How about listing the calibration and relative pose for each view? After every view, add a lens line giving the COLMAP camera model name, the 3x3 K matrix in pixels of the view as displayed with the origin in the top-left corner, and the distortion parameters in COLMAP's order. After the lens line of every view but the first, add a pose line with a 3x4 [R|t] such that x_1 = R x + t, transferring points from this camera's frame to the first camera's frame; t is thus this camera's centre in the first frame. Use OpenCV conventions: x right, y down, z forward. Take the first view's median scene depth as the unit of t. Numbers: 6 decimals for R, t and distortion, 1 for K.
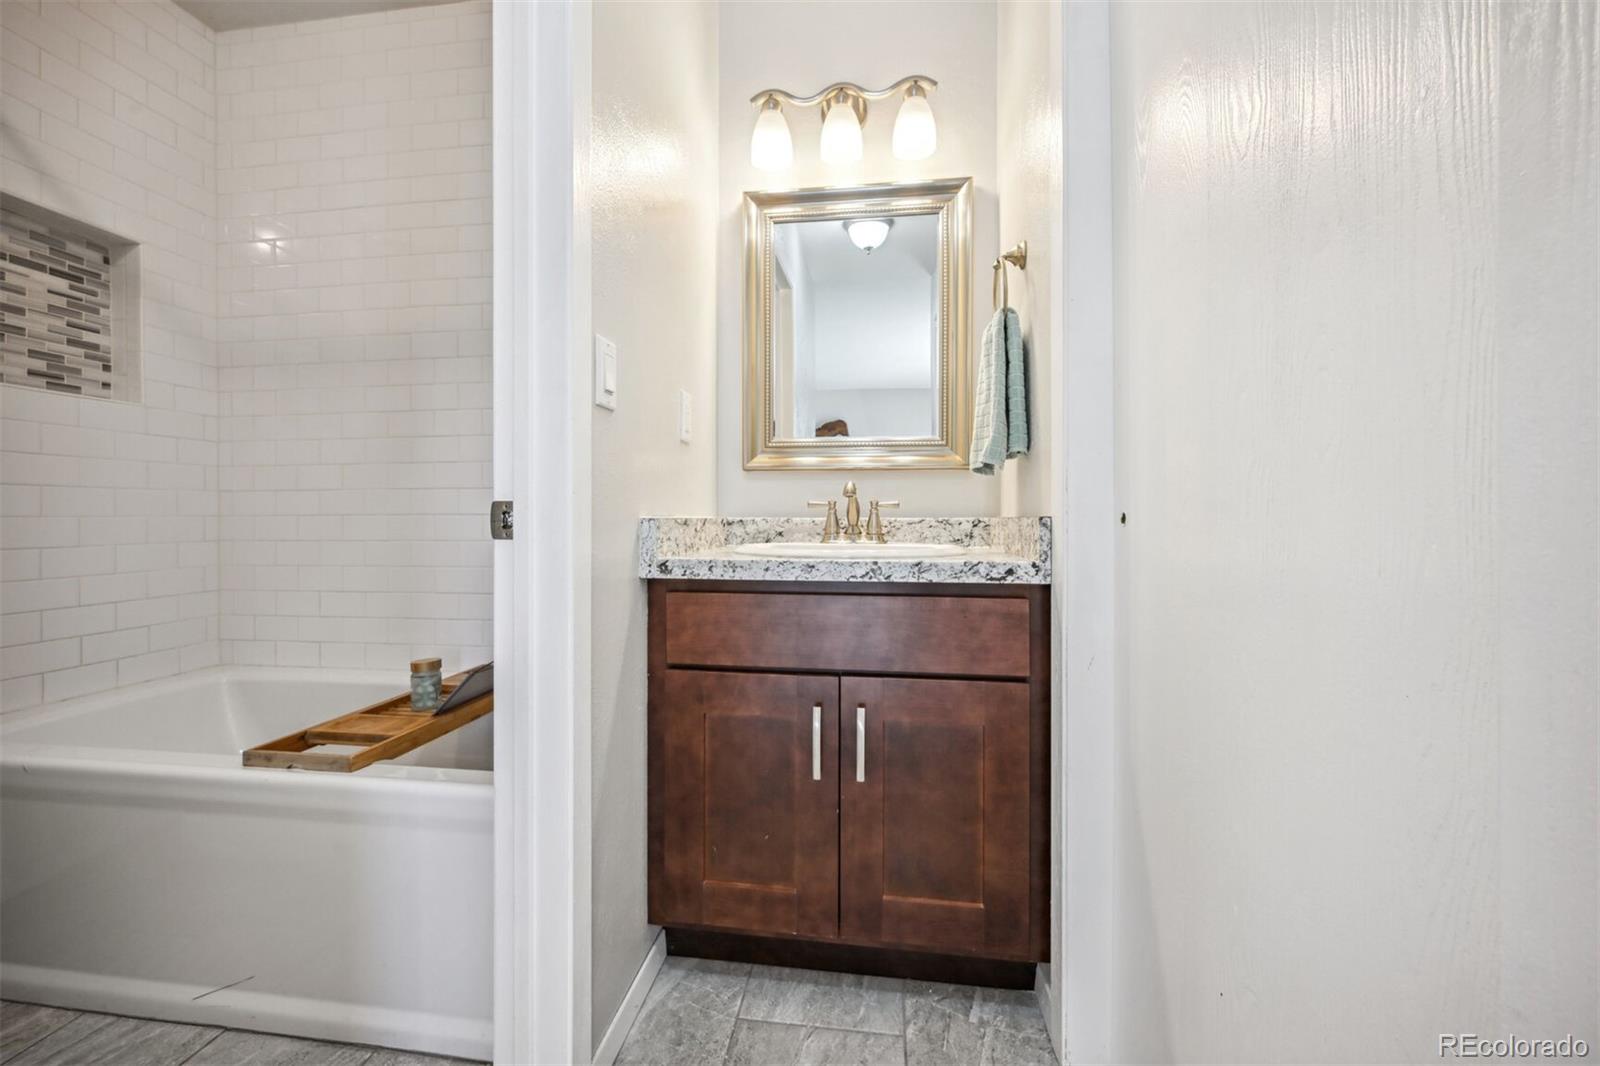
lens RADIAL K [[641.0, 0, 798.7], [0, 641.0, 524.8], [0, 0, 1]] dist [-0.001241, -0.000473]
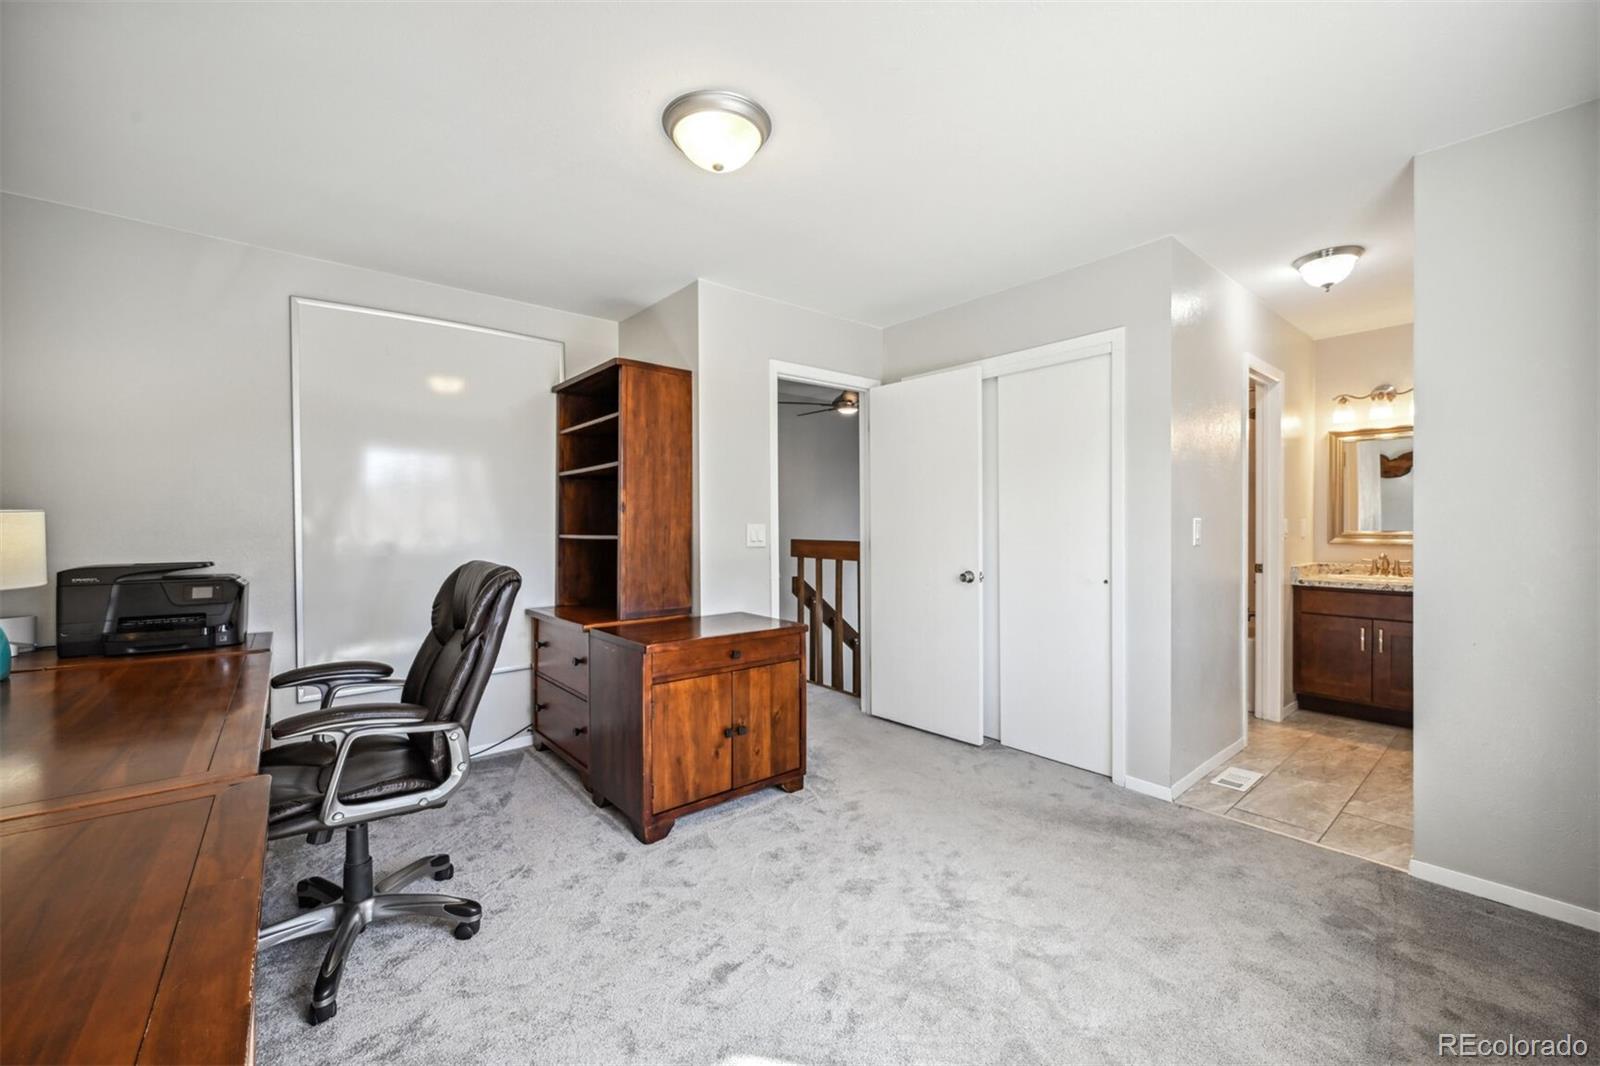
lens RADIAL K [[641.0, 0, 798.7], [0, 641.0, 524.8], [0, 0, 1]] dist [-0.001241, -0.000473]
pose [[0.740565, -0.000659, -0.671984, 0.075357], [-0.002765, 0.999988, -0.004028, -0.176635], [0.671979, 0.004841, 0.740554, -2.708297]]
